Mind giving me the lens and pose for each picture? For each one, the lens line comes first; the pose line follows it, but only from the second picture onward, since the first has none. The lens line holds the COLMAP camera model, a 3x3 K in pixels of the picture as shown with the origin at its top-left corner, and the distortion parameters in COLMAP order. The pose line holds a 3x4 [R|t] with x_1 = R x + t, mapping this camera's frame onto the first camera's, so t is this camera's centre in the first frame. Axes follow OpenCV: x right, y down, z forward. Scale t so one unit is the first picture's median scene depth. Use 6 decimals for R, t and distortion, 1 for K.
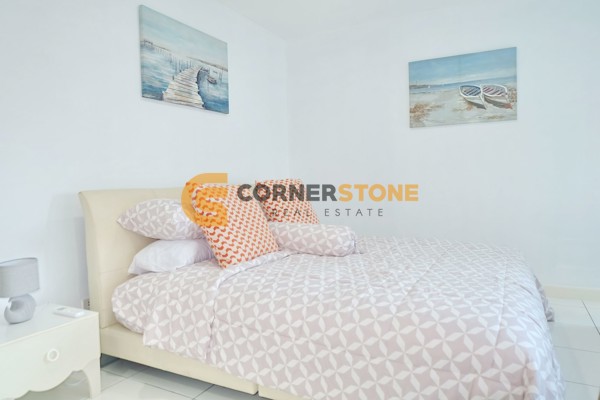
lens RADIAL K [[411.6, 0, 300.0], [0, 411.6, 200.0], [0, 0, 1]] dist [-0.005536, 0.001828]
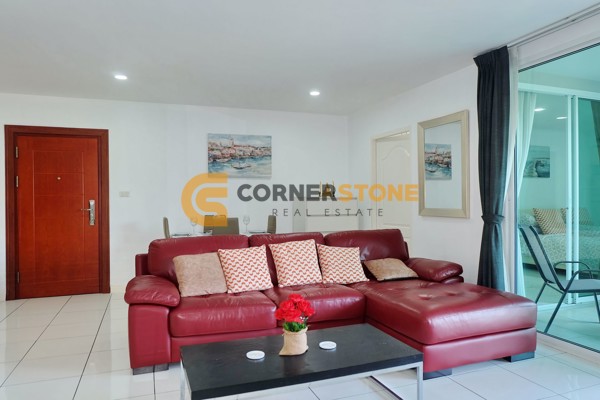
lens RADIAL K [[408.9, 0, 294.5], [0, 408.9, 201.2], [0, 0, 1]] dist [-0.005925, -0.000387]
pose [[0.746541, 0.007030, -0.665302, 0.328004], [-0.042803, 0.998380, -0.037479, 0.083575], [0.663961, 0.056457, 0.745633, -1.926073]]
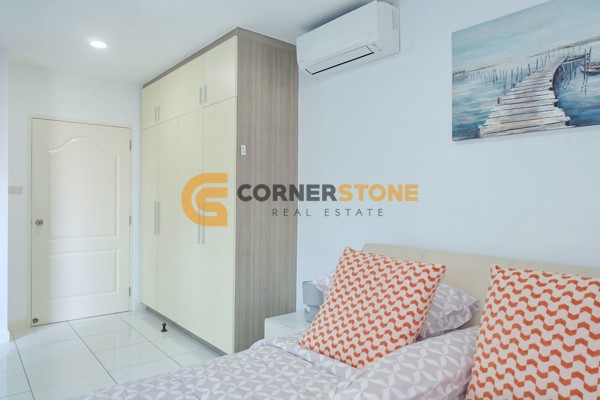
lens RADIAL K [[408.9, 0, 294.5], [0, 408.9, 201.2], [0, 0, 1]] dist [-0.005925, -0.000387]
pose [[-0.395895, 0.018292, -0.918114, 0.461102], [-0.057138, 0.997374, 0.044509, -0.132032], [0.916517, 0.070080, -0.393810, 0.935338]]
